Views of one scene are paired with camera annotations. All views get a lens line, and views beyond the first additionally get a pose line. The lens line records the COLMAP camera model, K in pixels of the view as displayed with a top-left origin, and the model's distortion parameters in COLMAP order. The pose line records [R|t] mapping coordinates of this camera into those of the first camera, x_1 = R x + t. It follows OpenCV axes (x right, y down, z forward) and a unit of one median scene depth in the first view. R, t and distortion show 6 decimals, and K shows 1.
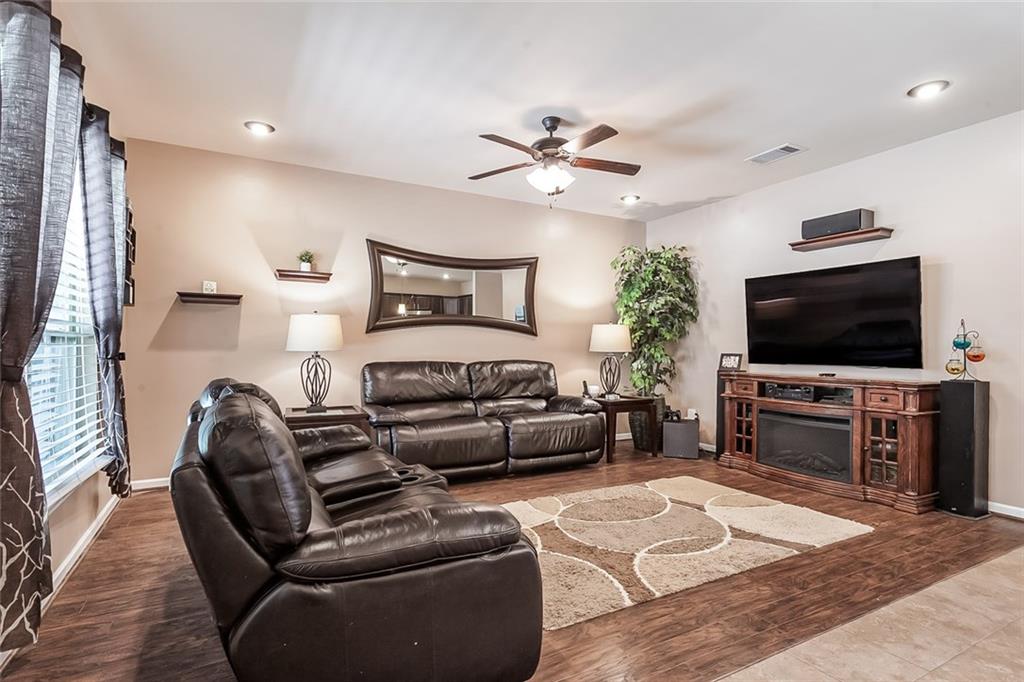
lens RADIAL K [[512.5, 0, 514.5], [0, 512.5, 350.6], [0, 0, 1]] dist [0.003605, 0.001106]
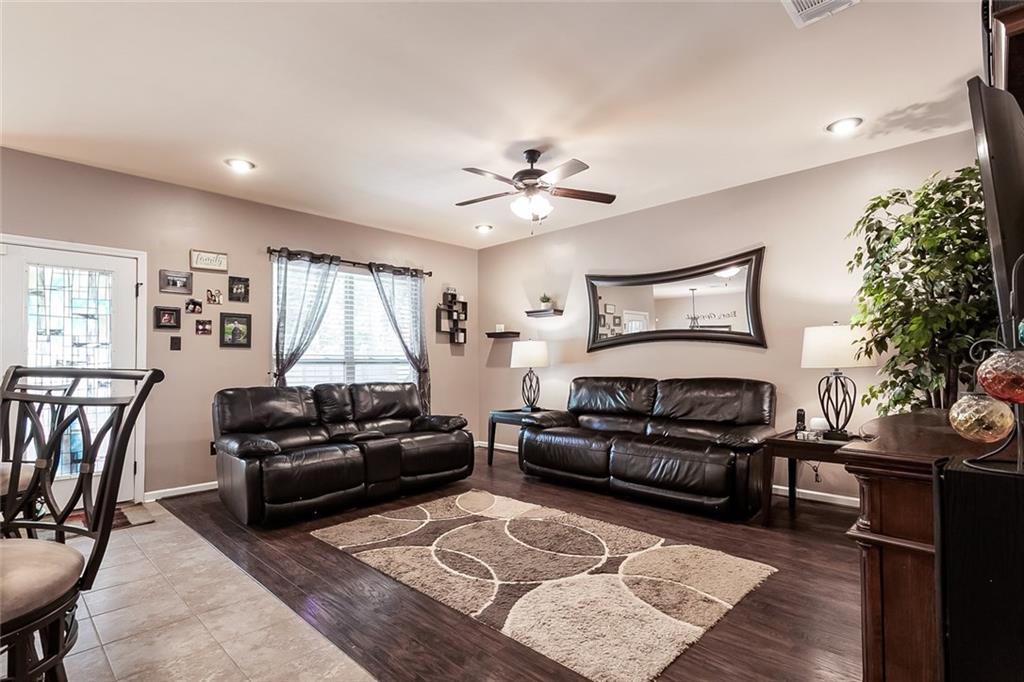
lens RADIAL K [[504.2, 0, 510.9], [0, 504.2, 351.1], [0, 0, 1]] dist [0.002765, 0.000303]
pose [[0.291515, -0.033333, -0.955985, 0.861692], [0.001970, 0.999411, -0.034246, 0.002619], [0.956564, 0.008100, 0.291409, 0.528861]]
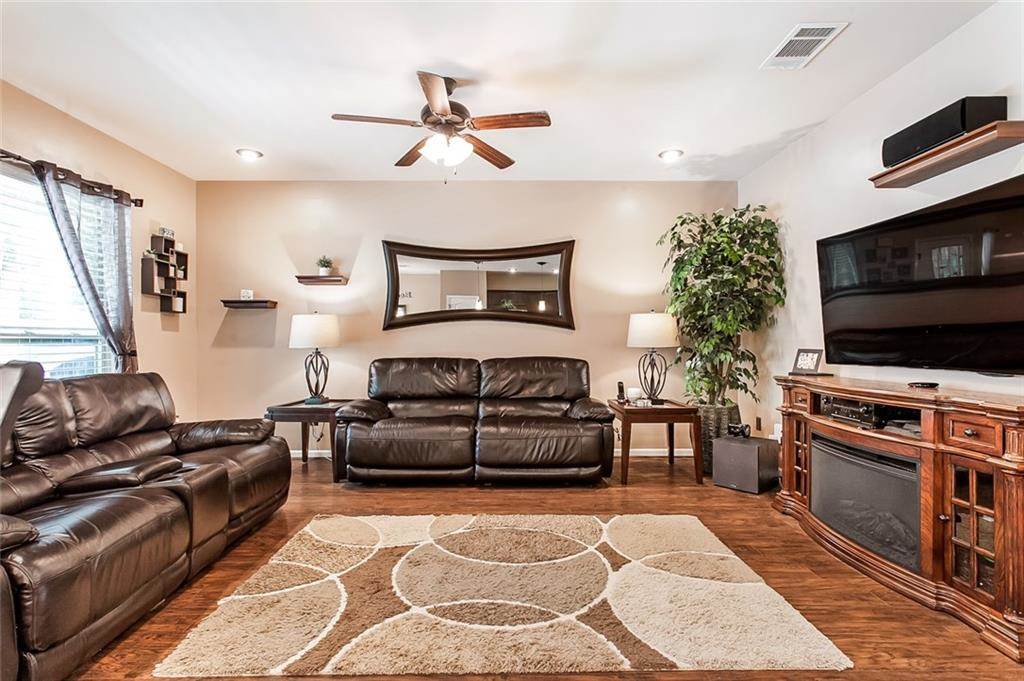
lens RADIAL K [[496.2, 0, 512.0], [0, 496.2, 340.5], [0, 0, 1]] dist [0.002766, 0.000461]
pose [[0.880663, -0.009680, -0.473645, 0.461234], [0.005863, 0.999937, -0.009535, -0.002311], [0.473707, 0.005620, 0.880664, 0.253617]]
